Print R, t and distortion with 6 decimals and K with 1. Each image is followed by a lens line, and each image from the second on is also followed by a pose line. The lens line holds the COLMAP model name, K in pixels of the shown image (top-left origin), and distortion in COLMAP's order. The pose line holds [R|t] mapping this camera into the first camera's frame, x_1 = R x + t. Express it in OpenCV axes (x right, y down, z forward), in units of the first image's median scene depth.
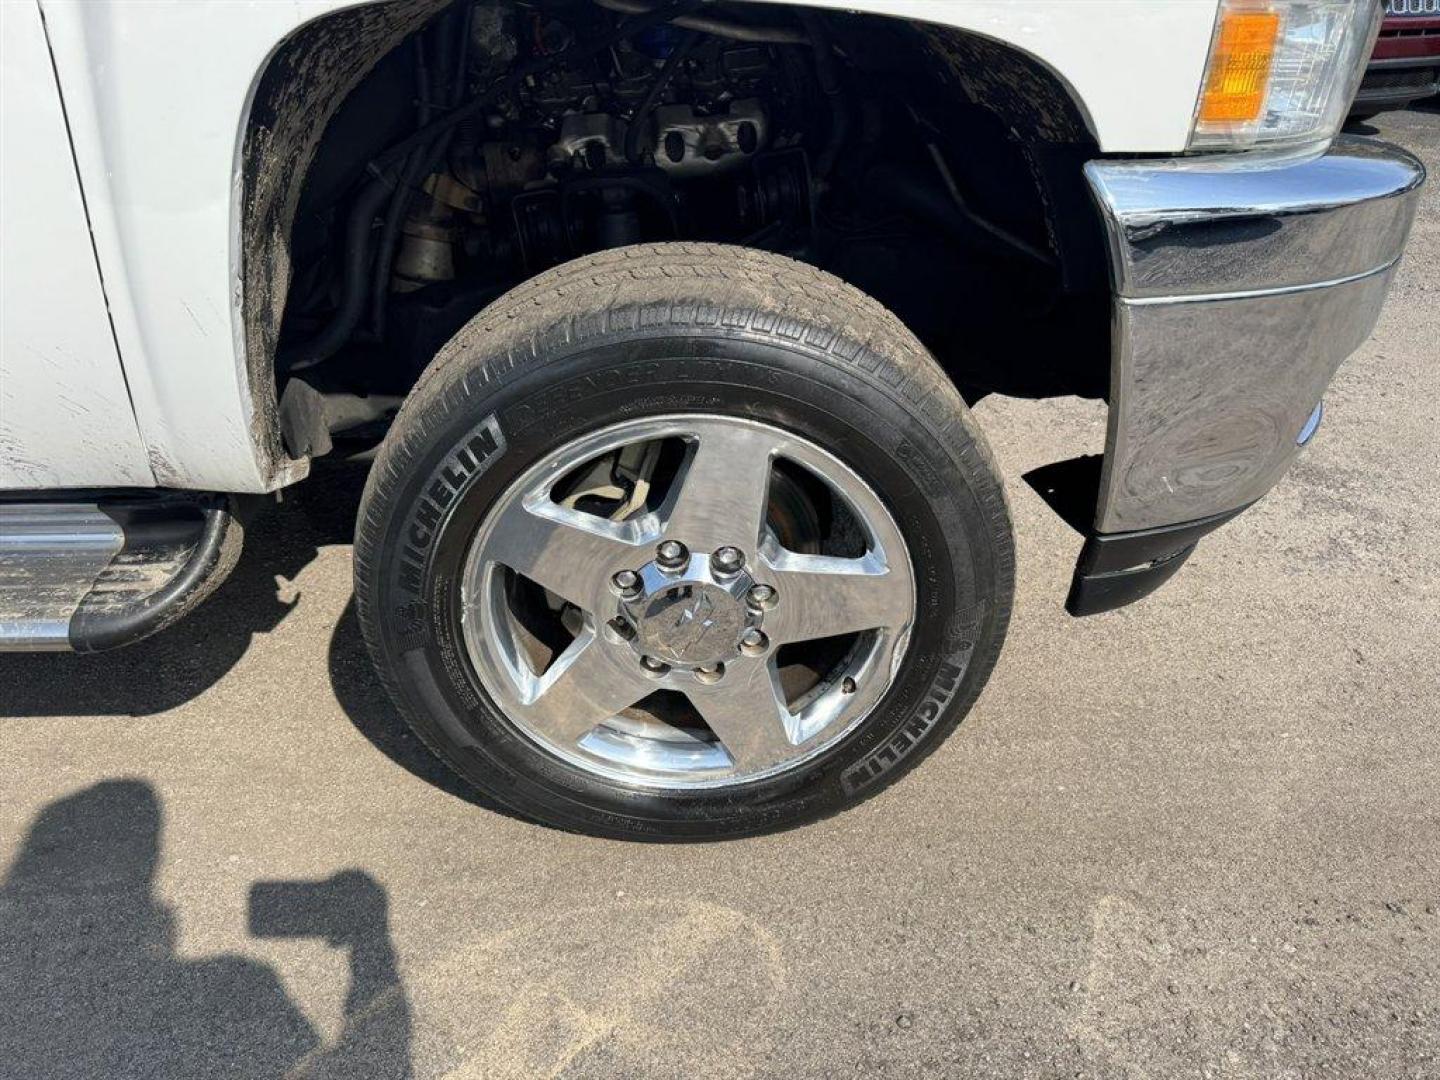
lens RADIAL K [[1038.0, 0, 714.6], [0, 1038.0, 542.6], [0, 0, 1]] dist [0.049989, -0.014633]
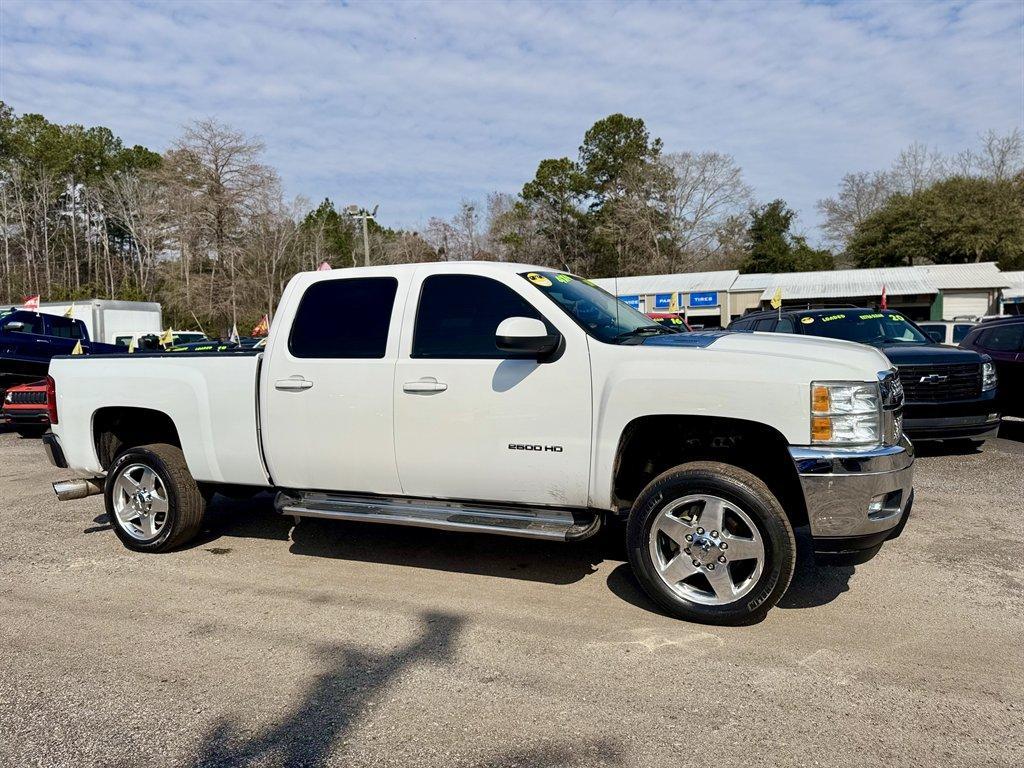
lens RADIAL K [[727.6, 0, 518.2], [0, 727.6, 374.6], [0, 0, 1]] dist [0.030087, -0.038141]
pose [[0.911866, -0.004877, -0.410460, 0.481606], [-0.180336, 0.893508, -0.411244, 0.761477], [0.368755, 0.449020, 0.813880, -1.878967]]
